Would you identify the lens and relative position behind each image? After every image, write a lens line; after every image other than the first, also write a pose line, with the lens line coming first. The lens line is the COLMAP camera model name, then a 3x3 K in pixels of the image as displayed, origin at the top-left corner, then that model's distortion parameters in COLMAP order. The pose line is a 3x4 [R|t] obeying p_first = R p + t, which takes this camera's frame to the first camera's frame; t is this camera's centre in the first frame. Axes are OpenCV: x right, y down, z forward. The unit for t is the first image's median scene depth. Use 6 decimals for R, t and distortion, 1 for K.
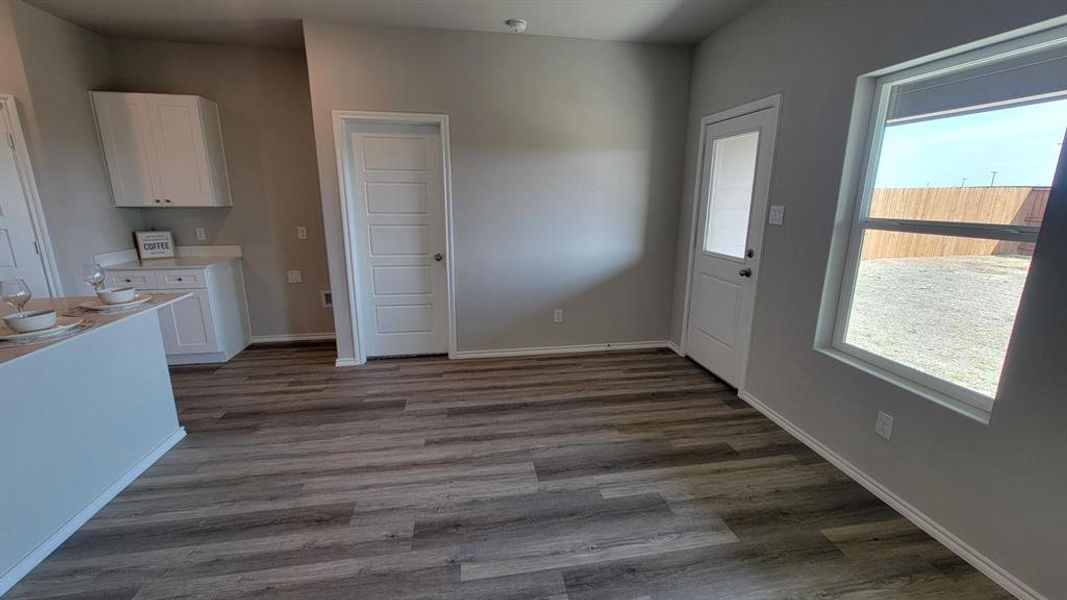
lens RADIAL K [[434.1, 0, 535.3], [0, 434.1, 299.8], [0, 0, 1]] dist [-0.000186, 0.000206]
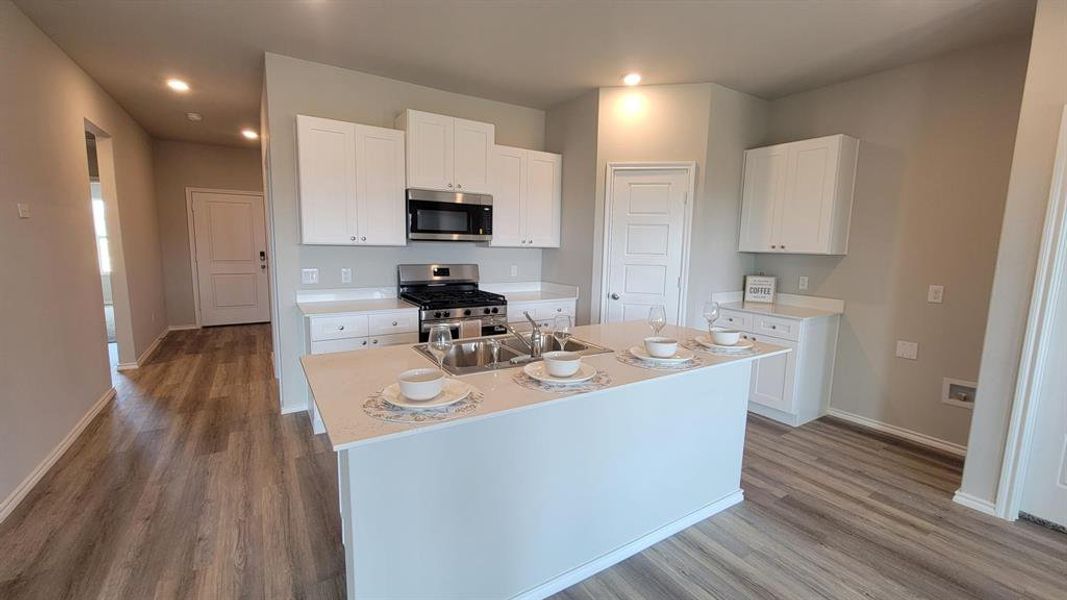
lens RADIAL K [[434.1, 0, 535.3], [0, 434.1, 299.8], [0, 0, 1]] dist [-0.000186, 0.000206]
pose [[0.386826, 0.123193, -0.913887, -0.157568], [-0.233458, 0.971834, 0.032187, -0.013784], [0.892111, 0.200903, 0.404692, 0.134328]]
